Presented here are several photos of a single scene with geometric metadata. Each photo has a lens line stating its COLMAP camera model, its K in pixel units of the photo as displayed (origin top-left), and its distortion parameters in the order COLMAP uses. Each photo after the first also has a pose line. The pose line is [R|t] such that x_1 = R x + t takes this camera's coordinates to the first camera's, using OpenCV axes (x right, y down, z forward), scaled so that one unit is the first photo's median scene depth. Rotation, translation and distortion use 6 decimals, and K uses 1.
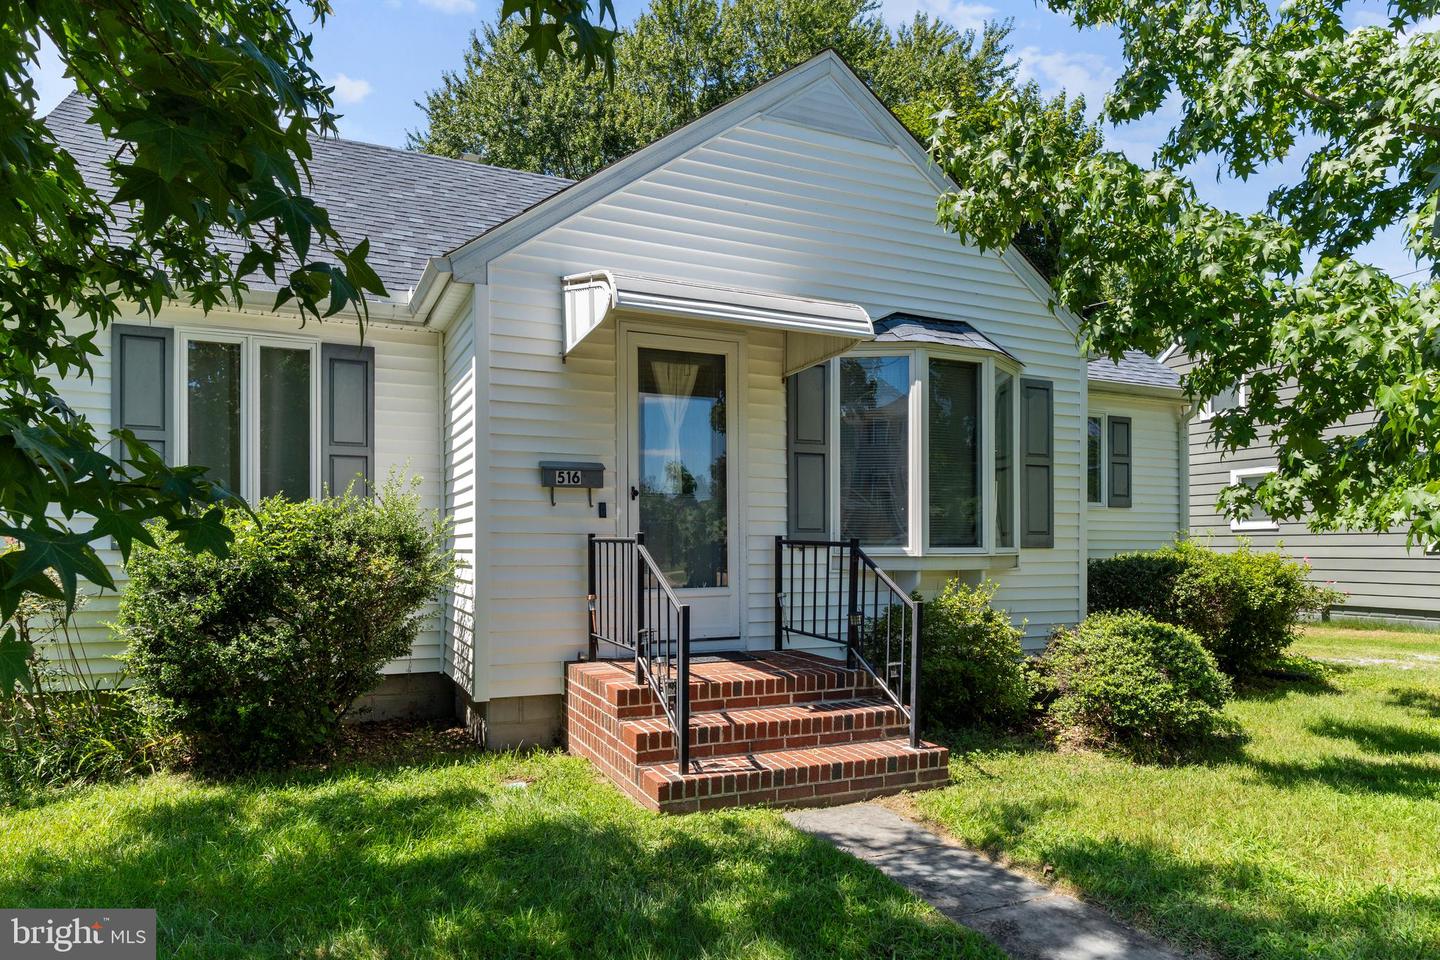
lens RADIAL K [[890.6, 0, 721.5], [0, 890.6, 554.1], [0, 0, 1]] dist [-0.002694, -0.001650]
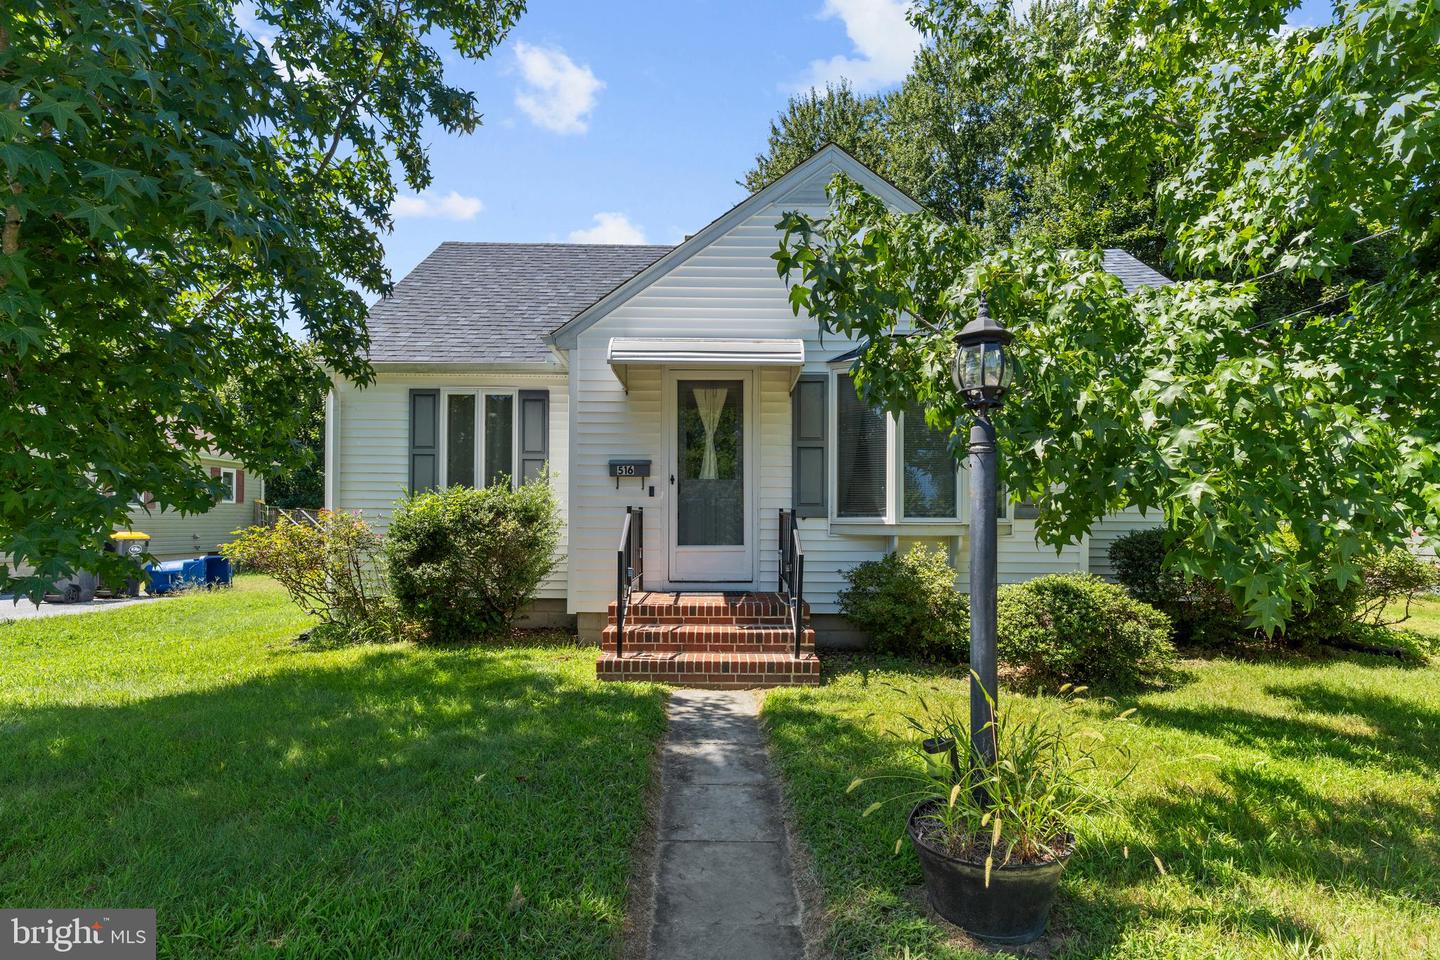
lens RADIAL K [[761.7, 0, 722.9], [0, 761.7, 529.9], [0, 0, 1]] dist [-0.003232, -0.000977]
pose [[0.910926, 0.007996, -0.412493, 0.512737], [-0.008926, 0.999960, -0.000328, 0.014766], [0.412474, 0.003981, 0.910961, -0.115839]]
